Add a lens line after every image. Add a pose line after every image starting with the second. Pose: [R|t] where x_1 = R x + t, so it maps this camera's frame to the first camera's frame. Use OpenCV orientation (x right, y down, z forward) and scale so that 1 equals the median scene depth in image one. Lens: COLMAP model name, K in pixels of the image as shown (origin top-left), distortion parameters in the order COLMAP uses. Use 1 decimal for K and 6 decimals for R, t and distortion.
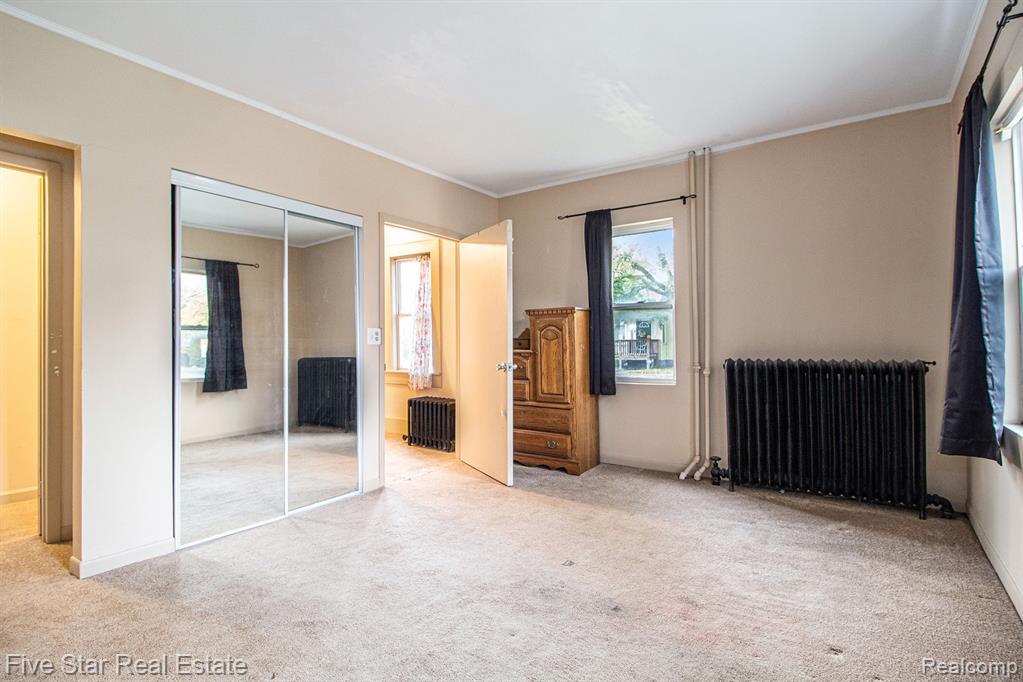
lens RADIAL K [[480.0, 0, 524.5], [0, 480.0, 332.4], [0, 0, 1]] dist [0.000147, -0.012448]
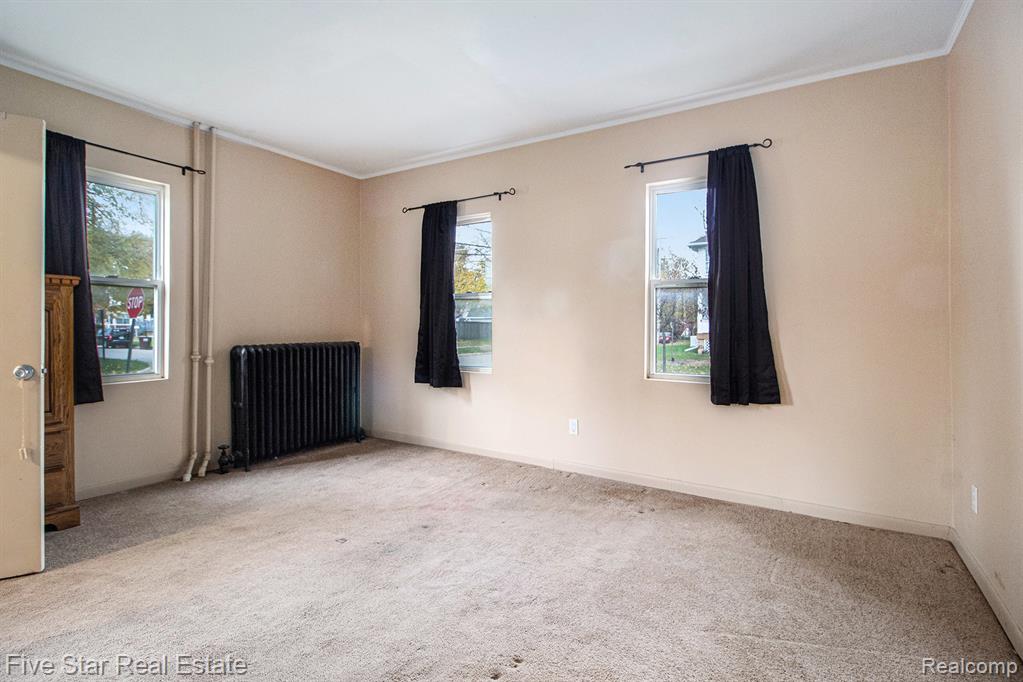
lens RADIAL K [[480.0, 0, 524.5], [0, 480.0, 332.4], [0, 0, 1]] dist [0.000147, -0.012448]
pose [[-0.049087, 0.003120, 0.998790, -0.635728], [-0.016368, 0.999858, -0.003928, 0.020000], [-0.998660, -0.016541, -0.049029, 0.441244]]
